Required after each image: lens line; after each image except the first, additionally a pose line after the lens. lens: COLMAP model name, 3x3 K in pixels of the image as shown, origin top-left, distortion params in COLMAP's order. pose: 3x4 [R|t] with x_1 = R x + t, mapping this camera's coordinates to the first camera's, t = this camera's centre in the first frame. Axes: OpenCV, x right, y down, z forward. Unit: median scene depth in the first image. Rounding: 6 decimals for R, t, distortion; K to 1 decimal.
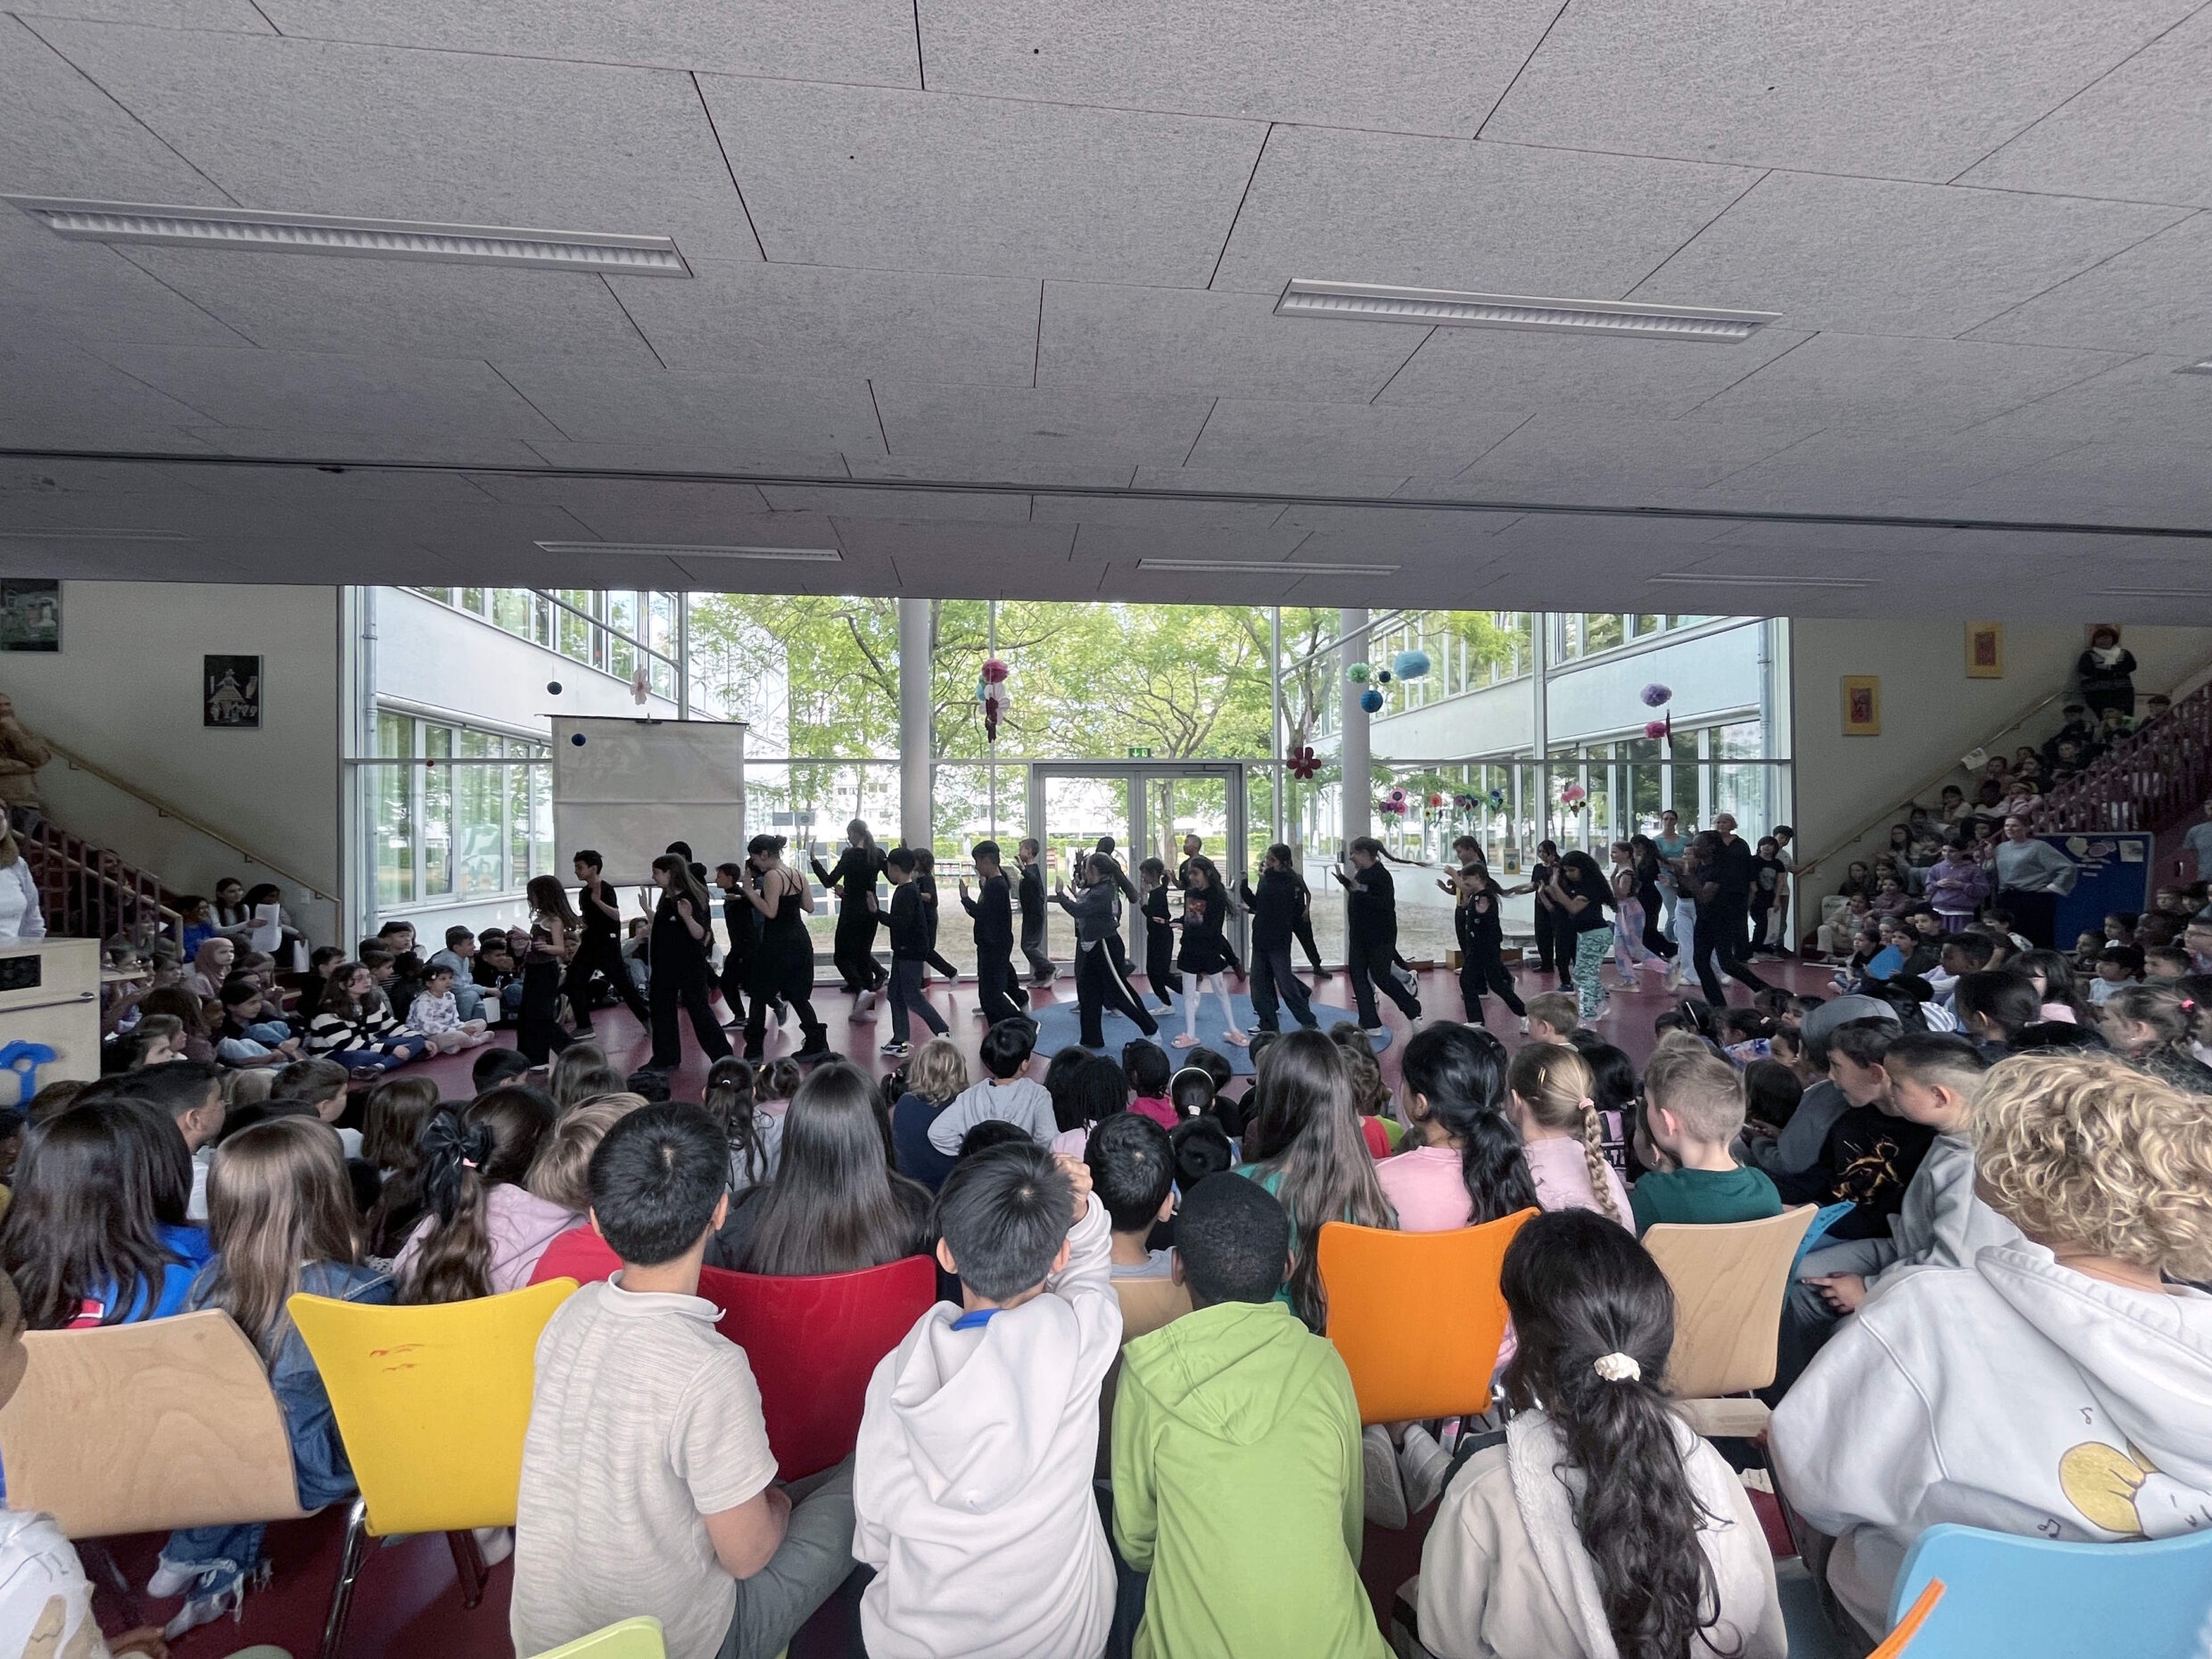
lens RADIAL K [[886.2, 0, 1106.0], [0, 886.2, 829.5], [0, 0, 1]] dist [-0.000139, -0.000015]
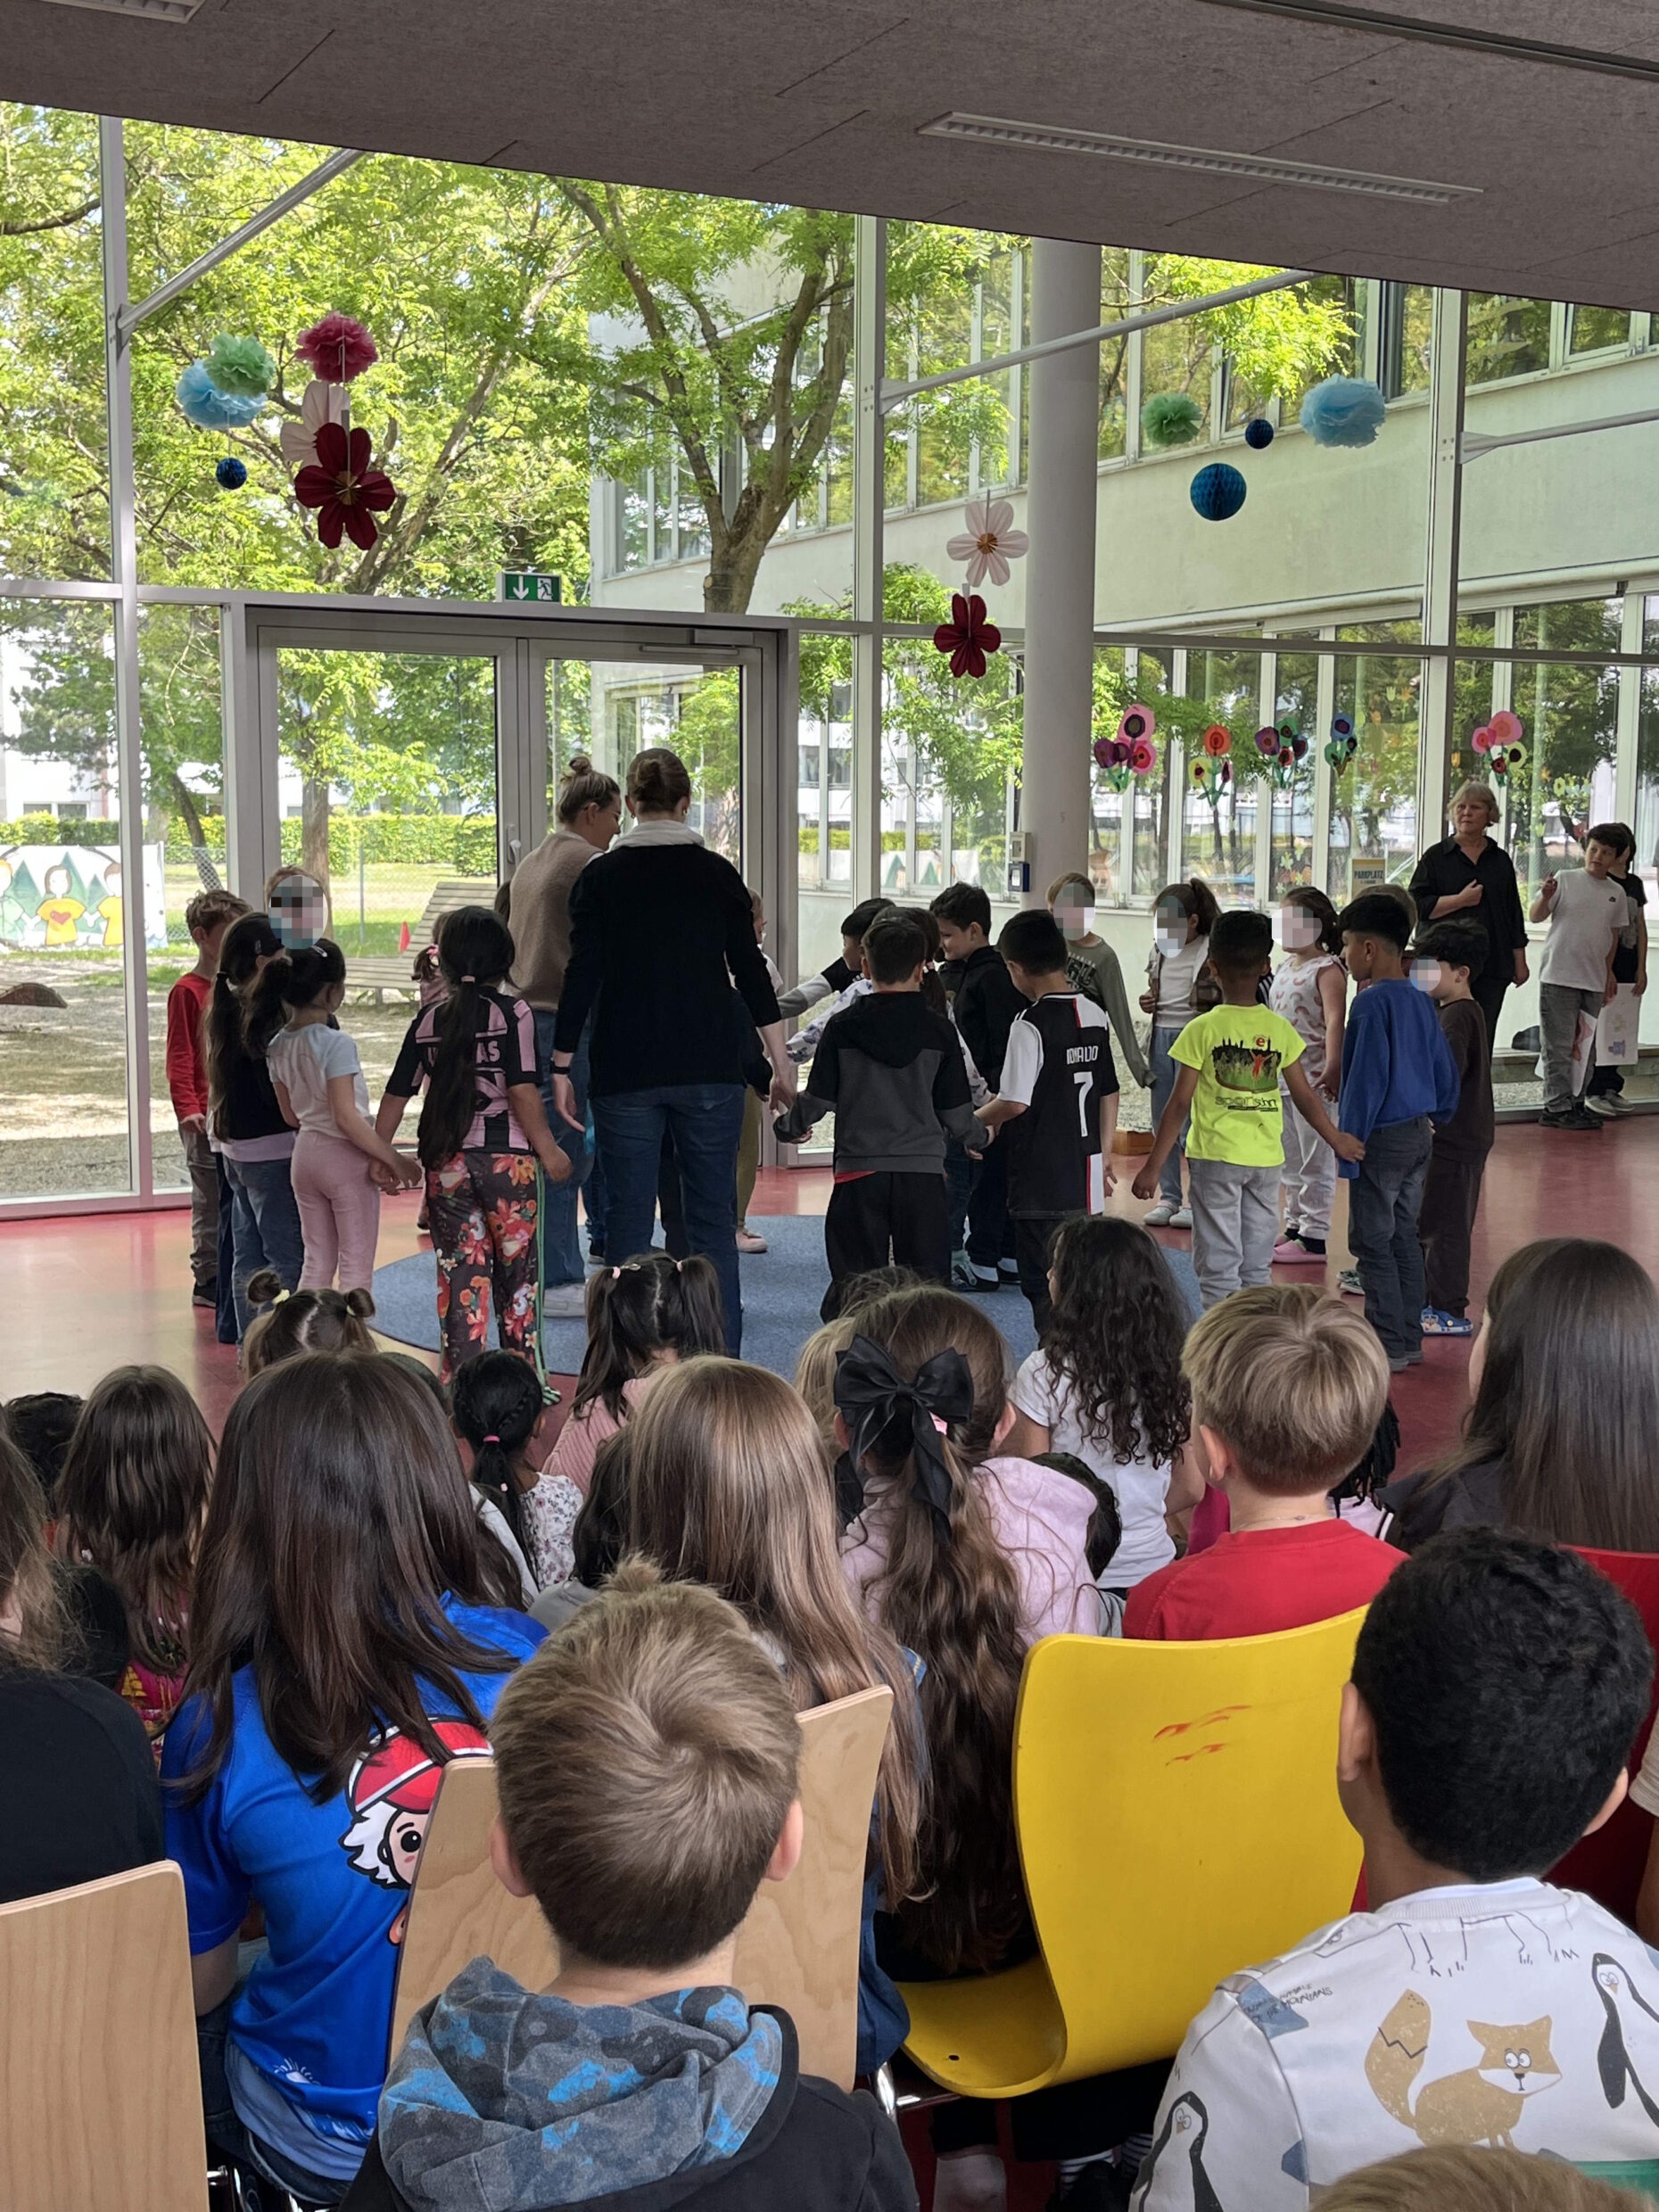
lens RADIAL K [[2585.4, 0, 829.5], [0, 2585.4, 1106.0], [0, 0, 1]] dist [0.096270, -0.750223]
pose [[0.937250, -0.029295, 0.347425, -0.201556], [-0.009669, 0.993897, 0.109889, 0.004558], [-0.348524, -0.106352, 0.931247, -0.048130]]
